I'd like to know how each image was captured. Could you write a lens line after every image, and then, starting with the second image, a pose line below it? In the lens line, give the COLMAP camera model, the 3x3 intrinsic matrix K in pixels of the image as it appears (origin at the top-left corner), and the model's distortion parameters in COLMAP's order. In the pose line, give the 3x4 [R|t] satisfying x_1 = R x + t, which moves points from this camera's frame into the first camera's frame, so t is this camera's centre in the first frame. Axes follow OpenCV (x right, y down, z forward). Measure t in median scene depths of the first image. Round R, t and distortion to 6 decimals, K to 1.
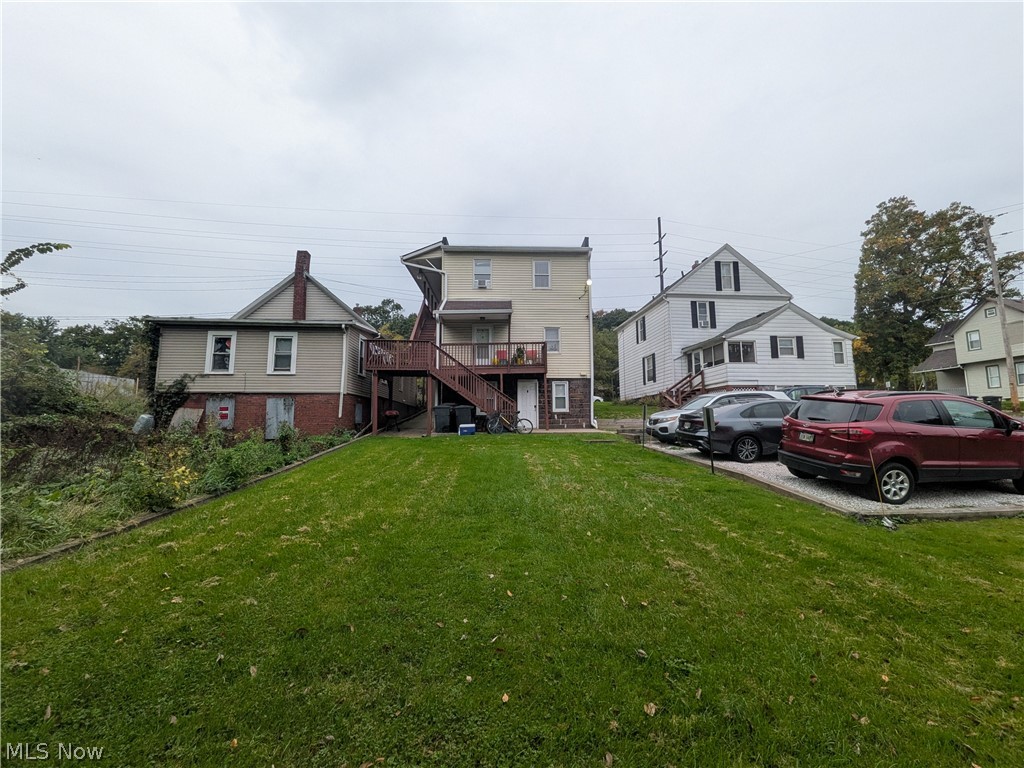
lens RADIAL K [[400.7, 0, 508.4], [0, 400.7, 379.9], [0, 0, 1]] dist [0.010325, -0.001475]
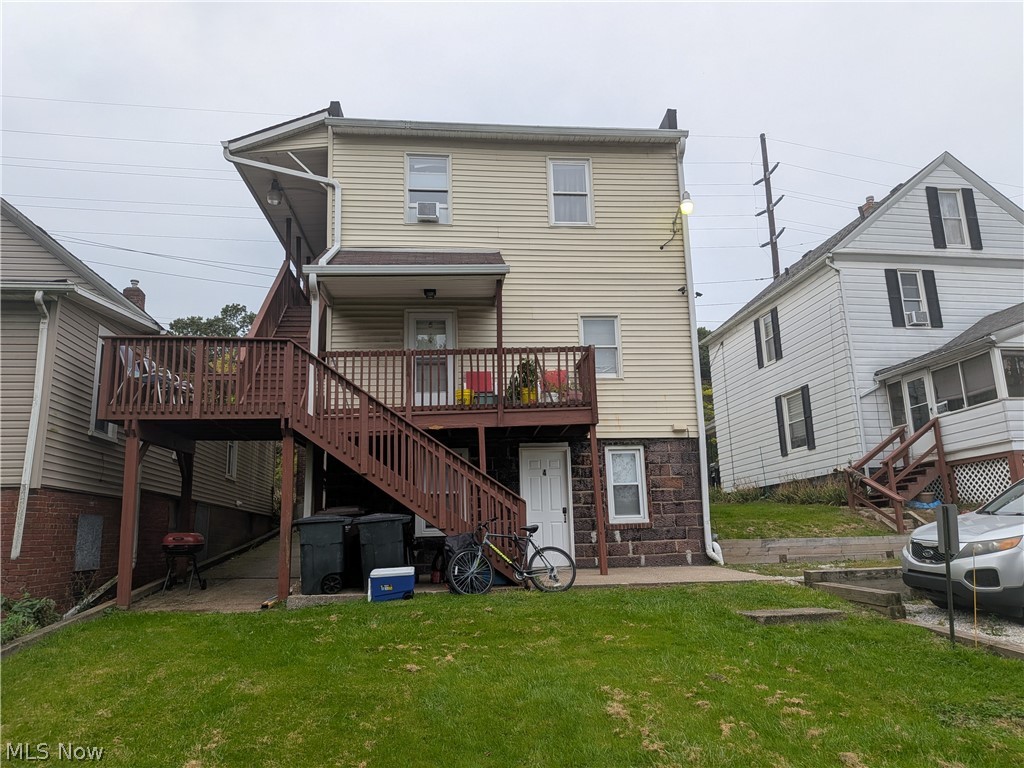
lens RADIAL K [[726.5, 0, 510.8], [0, 726.5, 392.7], [0, 0, 1]] dist [0.073633, -0.100163]
pose [[0.997868, -0.010769, 0.064367, -0.030426], [0.016435, 0.995972, -0.088147, 0.012170], [-0.063159, 0.089017, 0.994026, 0.267584]]
